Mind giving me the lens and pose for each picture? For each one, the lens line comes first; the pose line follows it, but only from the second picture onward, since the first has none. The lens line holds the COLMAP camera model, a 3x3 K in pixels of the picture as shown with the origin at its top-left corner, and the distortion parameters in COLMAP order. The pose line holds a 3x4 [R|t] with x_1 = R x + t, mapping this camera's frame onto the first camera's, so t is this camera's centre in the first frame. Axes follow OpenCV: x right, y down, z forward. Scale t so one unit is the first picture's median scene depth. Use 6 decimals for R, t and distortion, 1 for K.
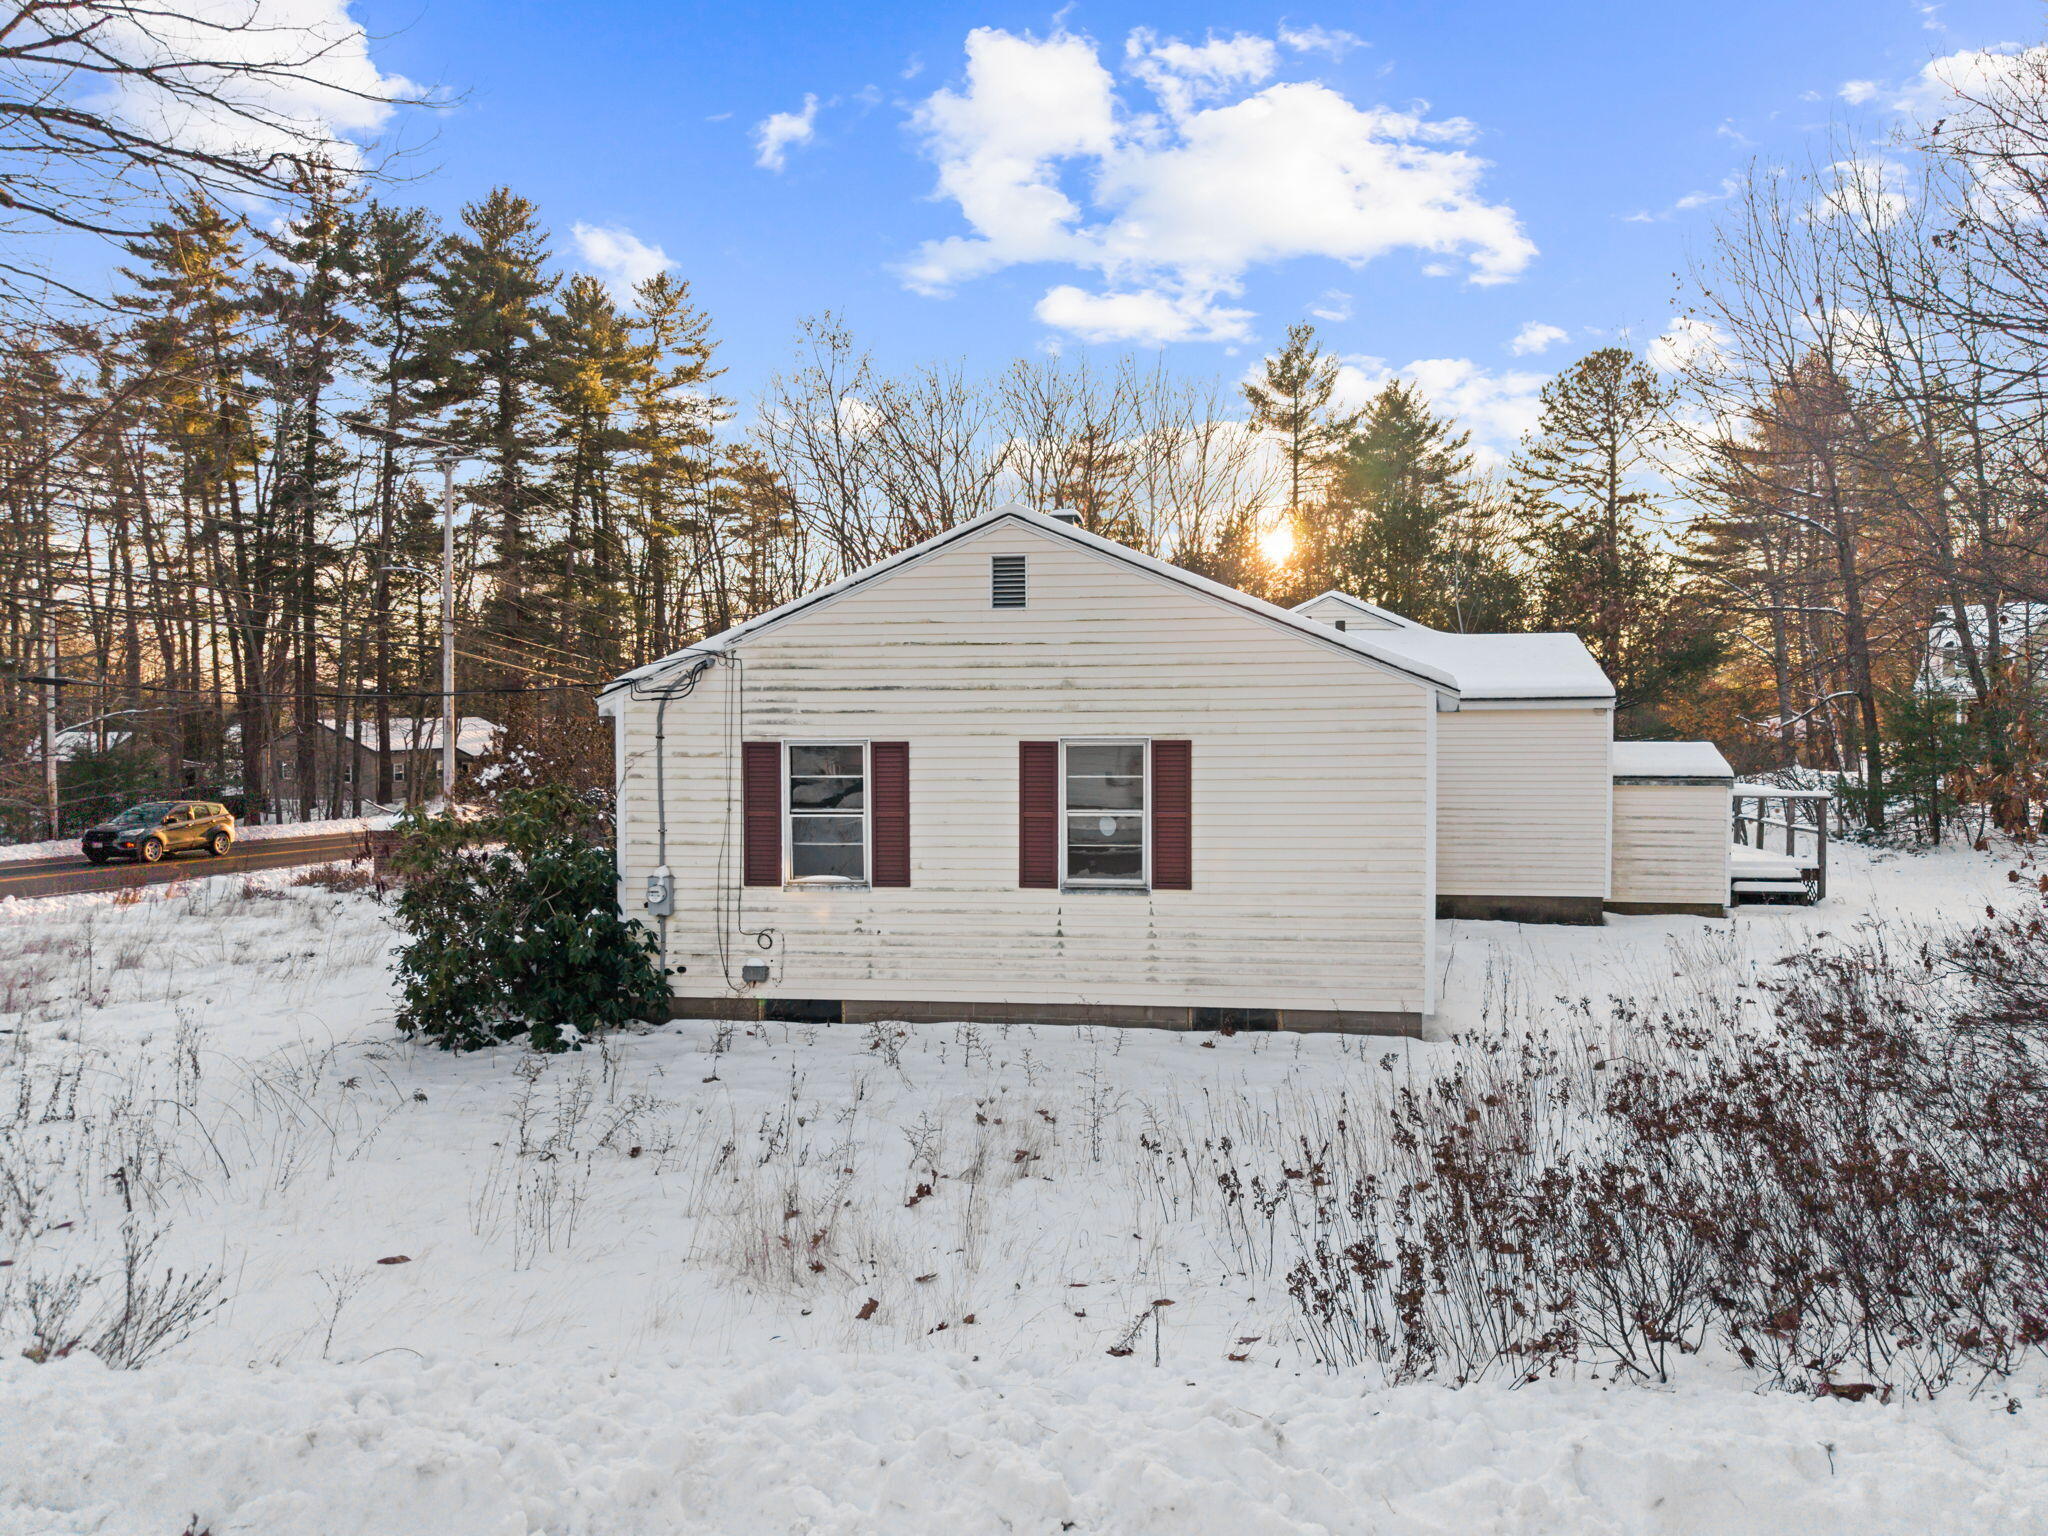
lens RADIAL K [[1376.3, 0, 1025.6], [0, 1376.3, 766.3], [0, 0, 1]] dist [0.007270, -0.005281]
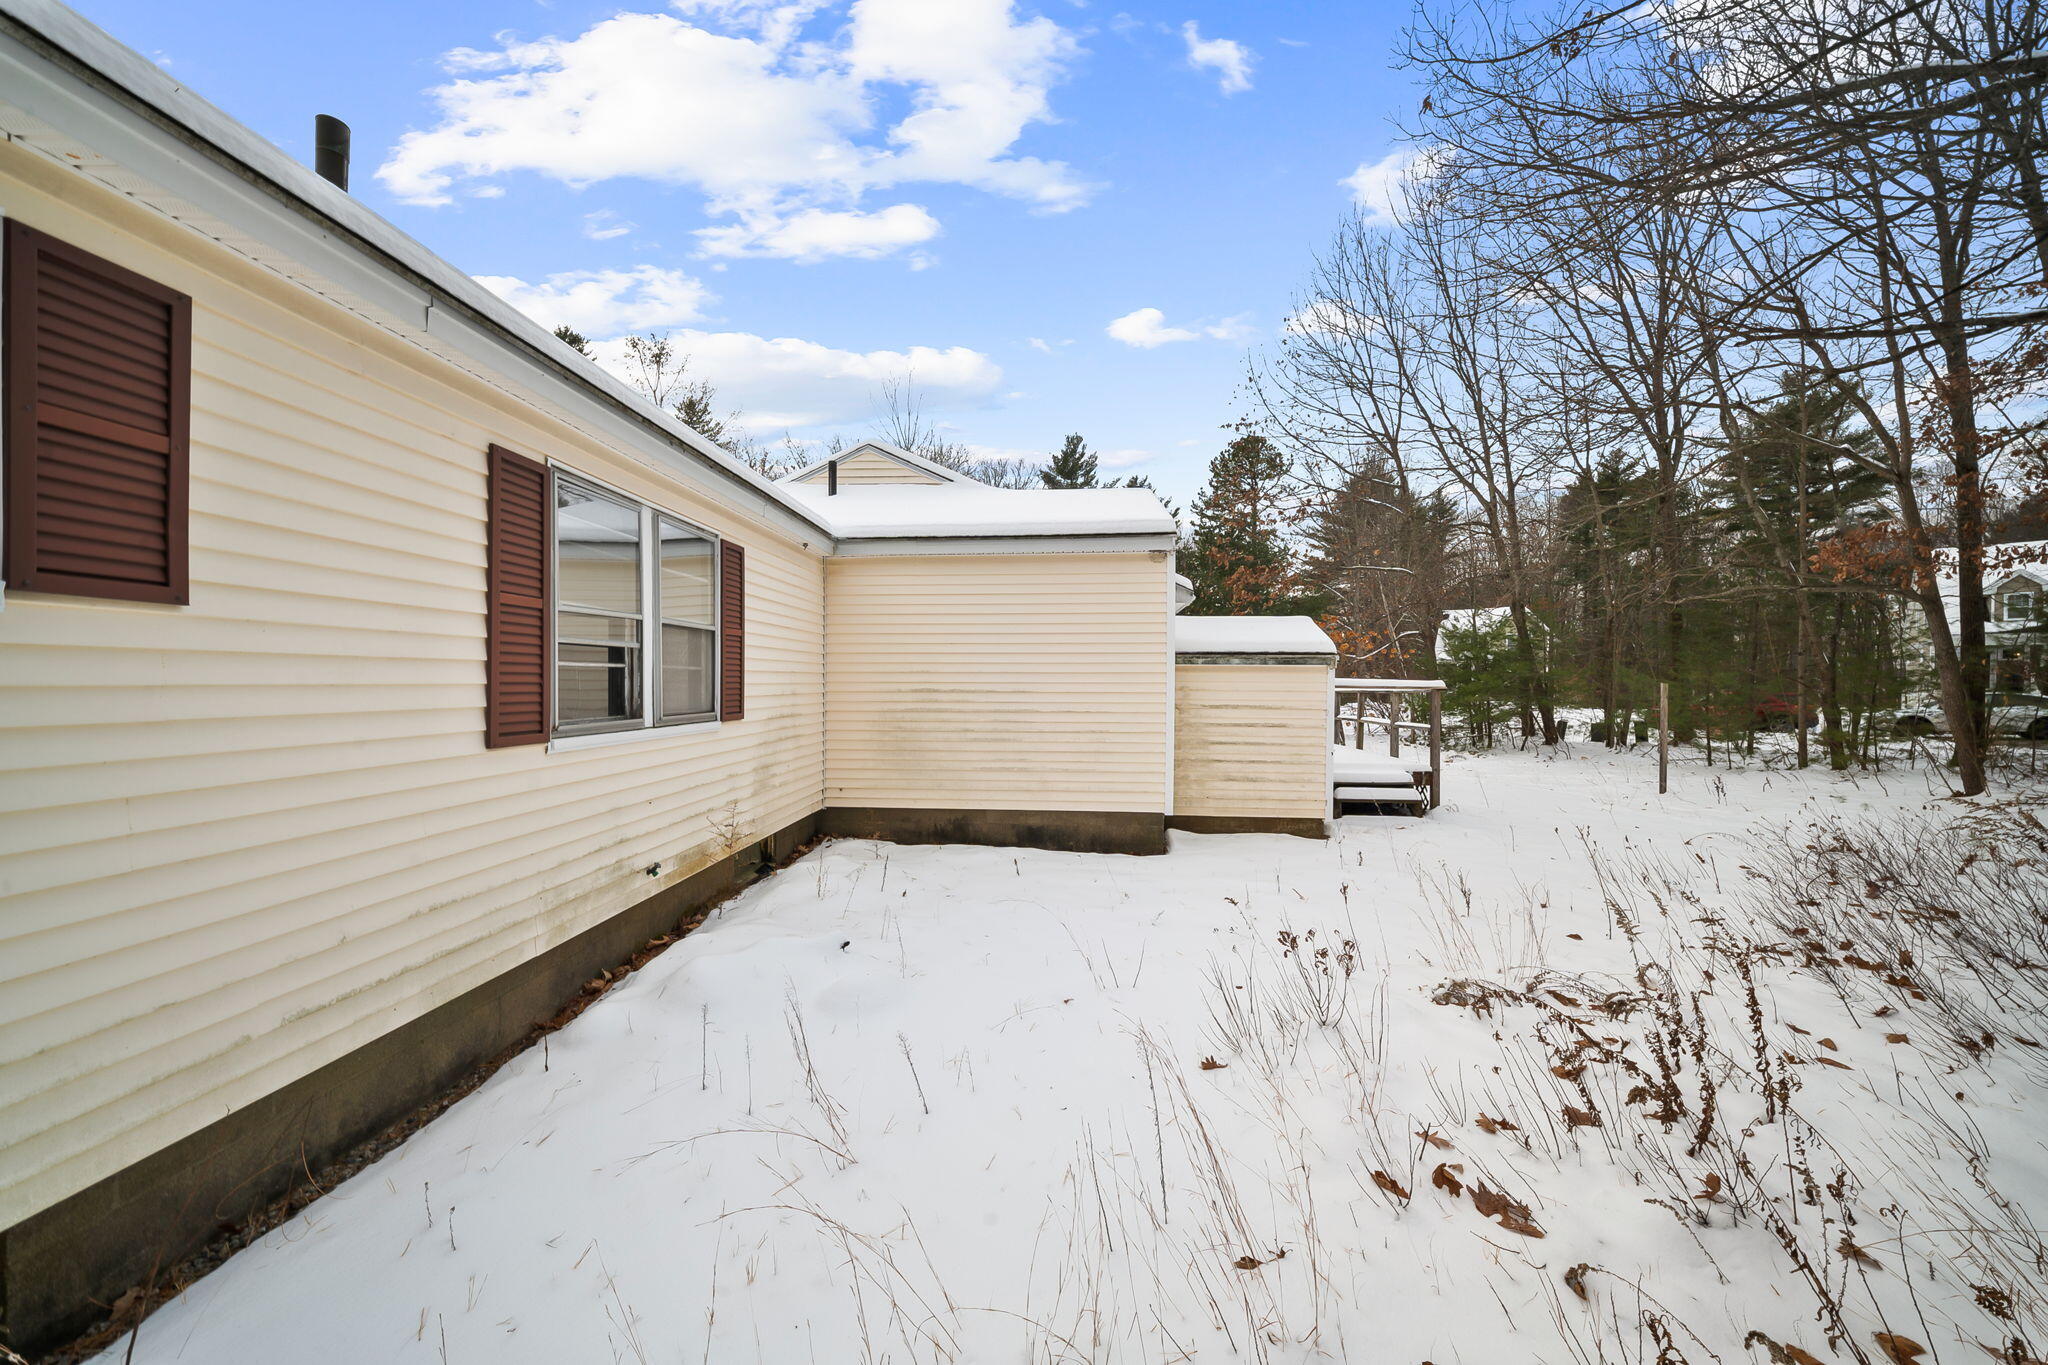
lens RADIAL K [[722.2, 0, 1019.5], [0, 722.2, 680.6], [0, 0, 1]] dist [0.016329, -0.009987]
pose [[0.997491, 0.009547, 0.070144, 0.288725], [-0.006672, 0.999132, -0.041113, 0.038155], [-0.070475, 0.040542, 0.996689, 0.569298]]
